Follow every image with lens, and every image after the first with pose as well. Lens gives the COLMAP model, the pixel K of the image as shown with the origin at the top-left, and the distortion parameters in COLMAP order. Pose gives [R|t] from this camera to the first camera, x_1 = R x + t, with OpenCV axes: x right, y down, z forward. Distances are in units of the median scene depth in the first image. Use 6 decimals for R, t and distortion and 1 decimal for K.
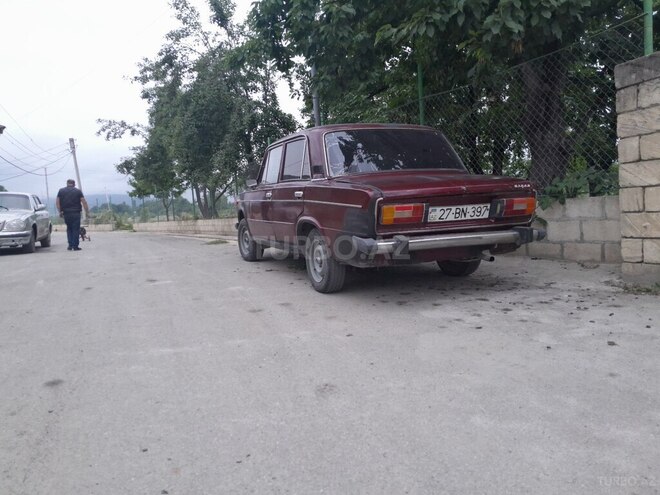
lens RADIAL K [[521.0, 0, 330.0], [0, 521.0, 247.5], [0, 0, 1]] dist [0.038604, -0.095208]
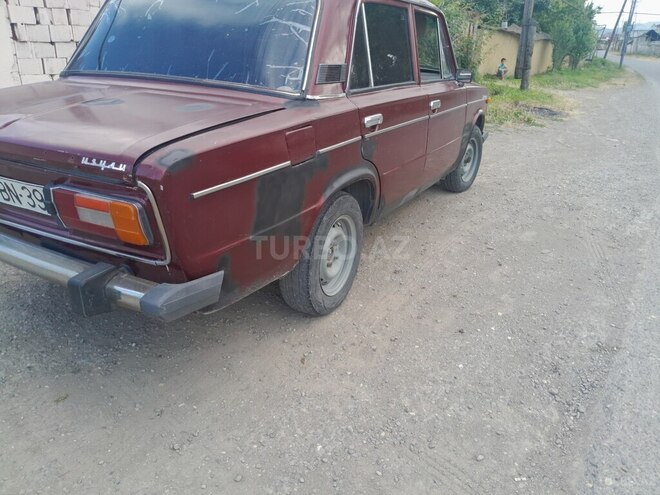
lens RADIAL K [[522.4, 0, 298.0], [0, 522.4, 255.2], [0, 0, 1]] dist [0.054145, -0.100586]
pose [[0.619067, 0.353494, -0.701283, 0.753280], [-0.154303, 0.930313, 0.332728, -0.208094], [0.770030, -0.097771, 0.630471, 0.903784]]
